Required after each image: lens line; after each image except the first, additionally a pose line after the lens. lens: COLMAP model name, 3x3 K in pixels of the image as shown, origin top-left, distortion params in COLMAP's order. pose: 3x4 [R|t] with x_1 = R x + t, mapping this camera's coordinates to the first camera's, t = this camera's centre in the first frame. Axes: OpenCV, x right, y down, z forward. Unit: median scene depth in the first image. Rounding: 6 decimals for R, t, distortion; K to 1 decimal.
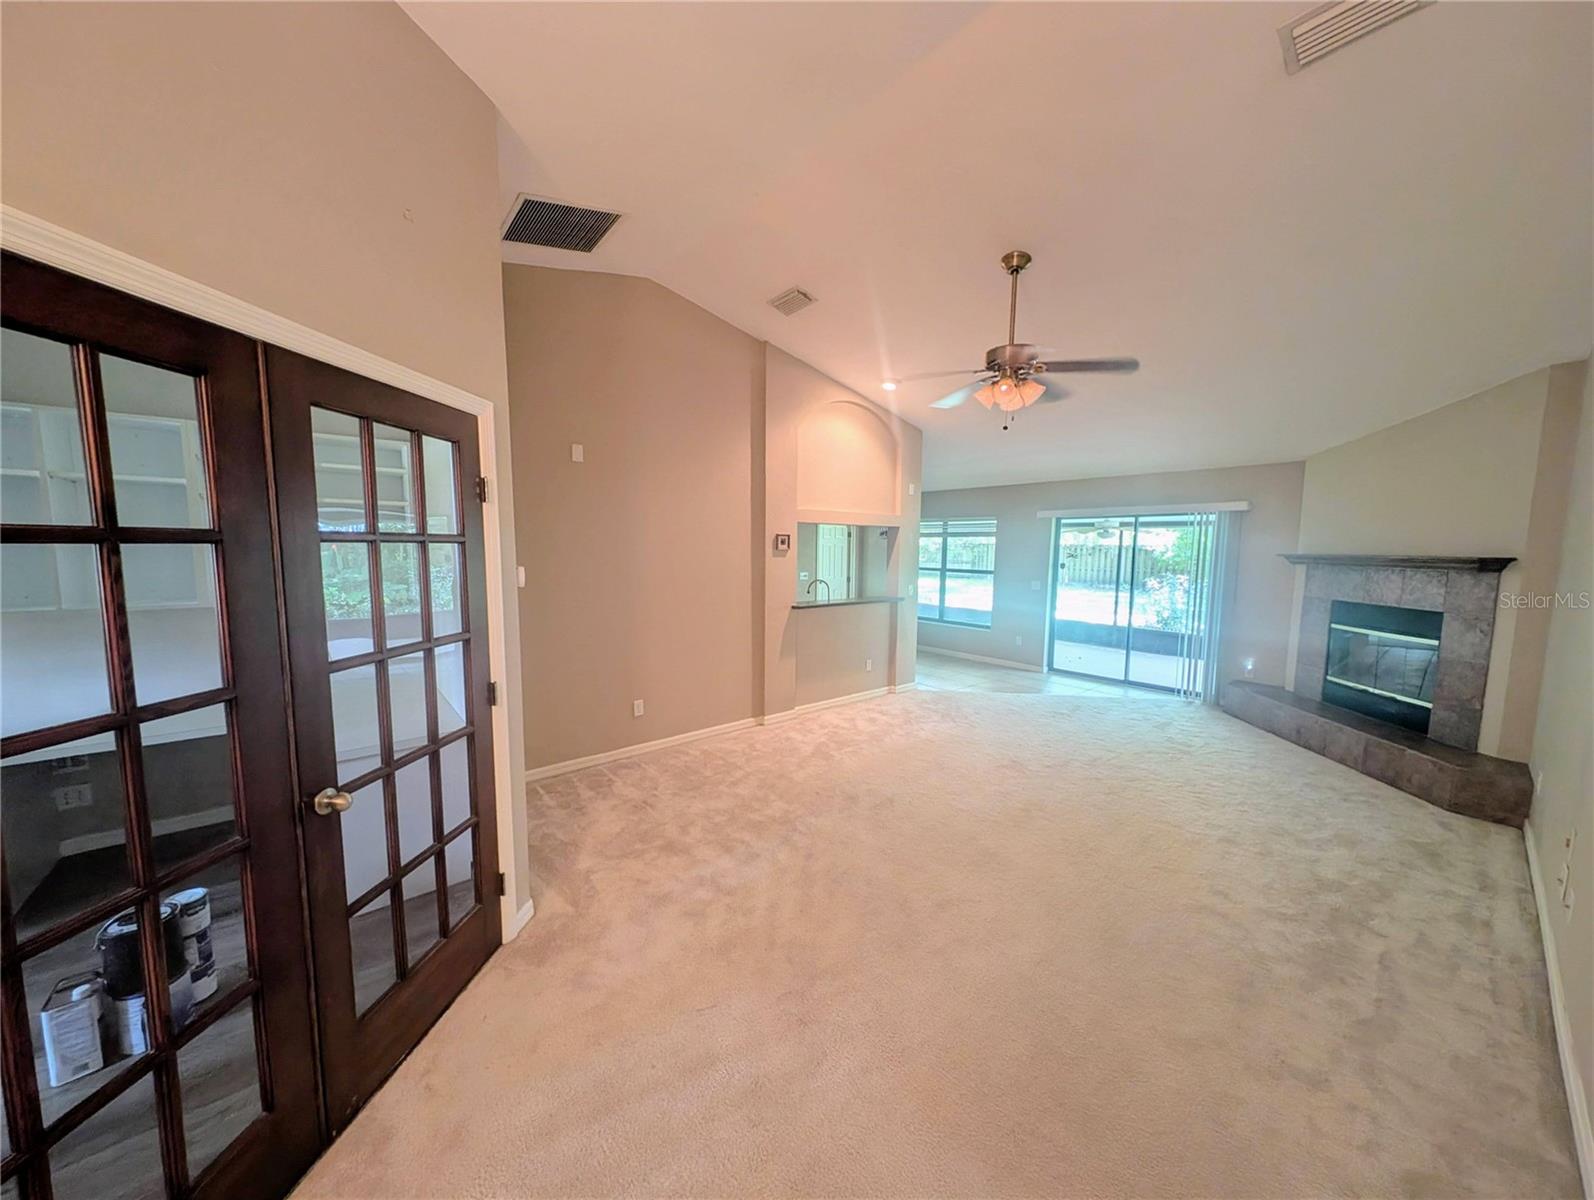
lens RADIAL K [[565.3, 0, 800.4], [0, 565.3, 602.2], [0, 0, 1]] dist [-0.002450, 0.000531]
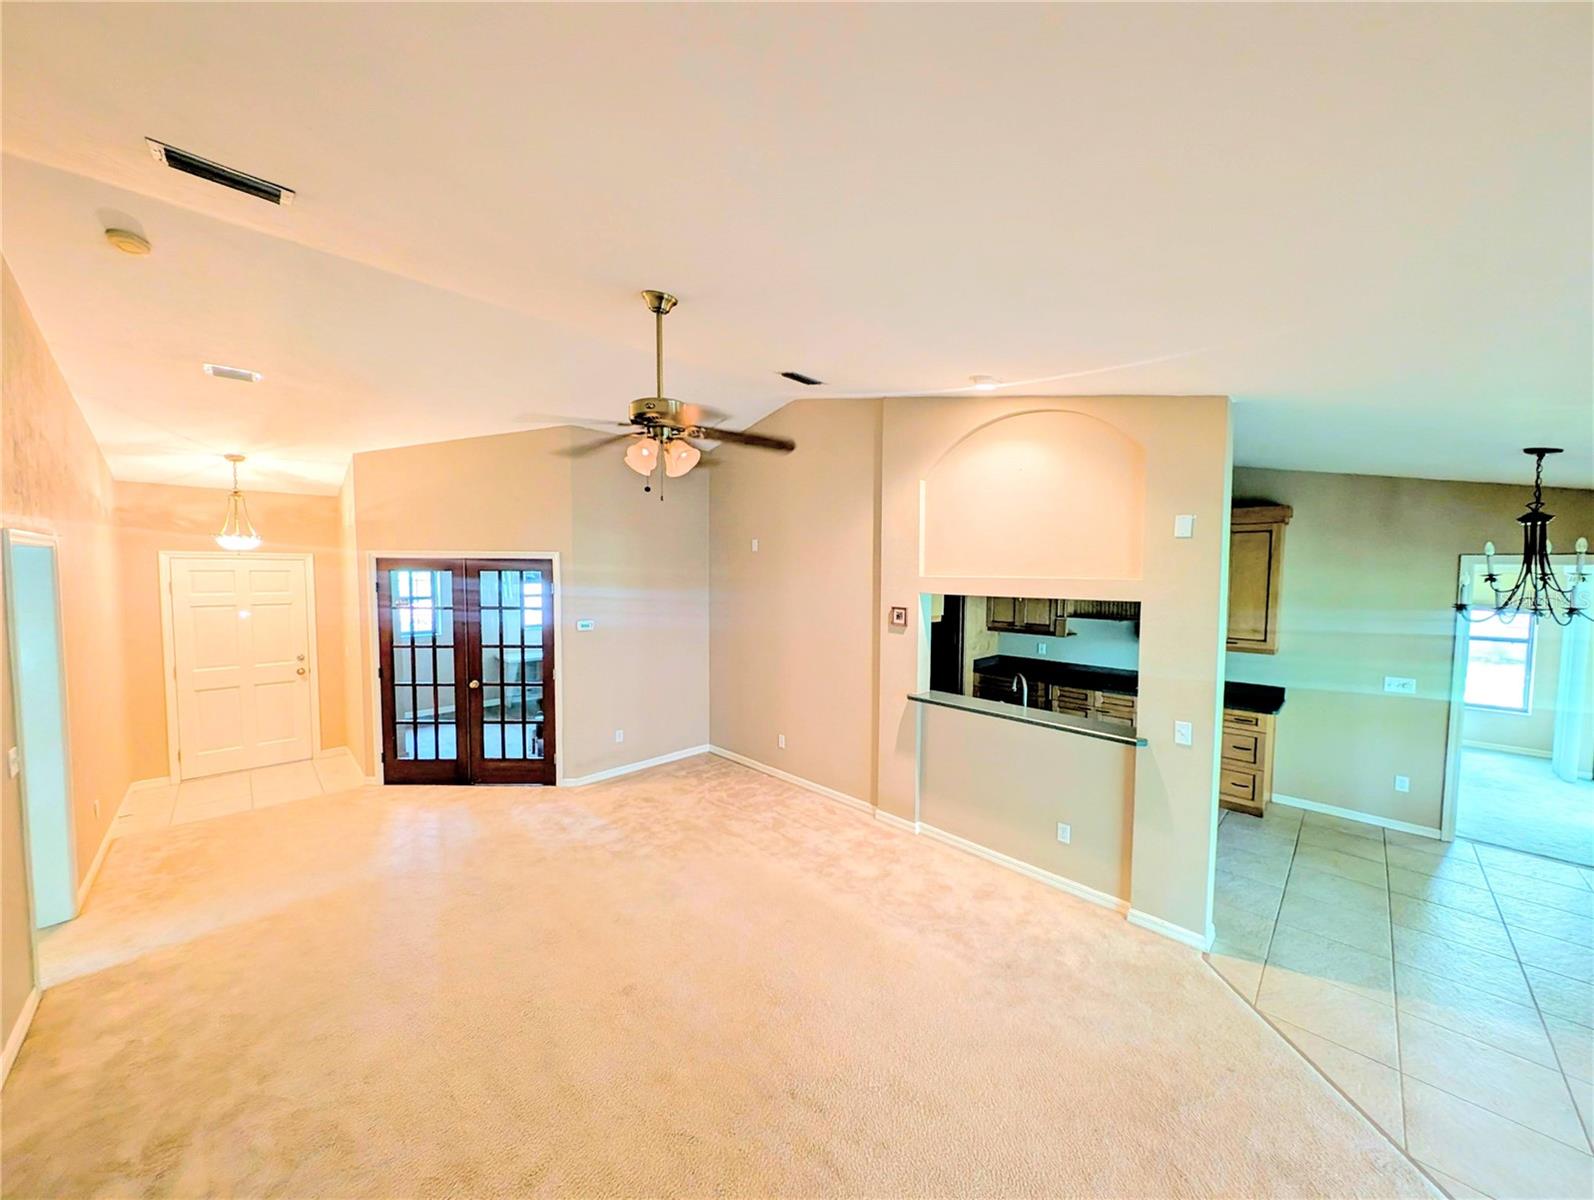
lens RADIAL K [[565.3, 0, 800.2], [0, 565.3, 601.5], [0, 0, 1]] dist [-0.002450, 0.000531]
pose [[0.074678, 0.045616, -0.996164, 0.808883], [-0.103574, 0.993905, 0.037748, -0.145665], [0.991814, 0.100358, 0.078947, 0.784940]]
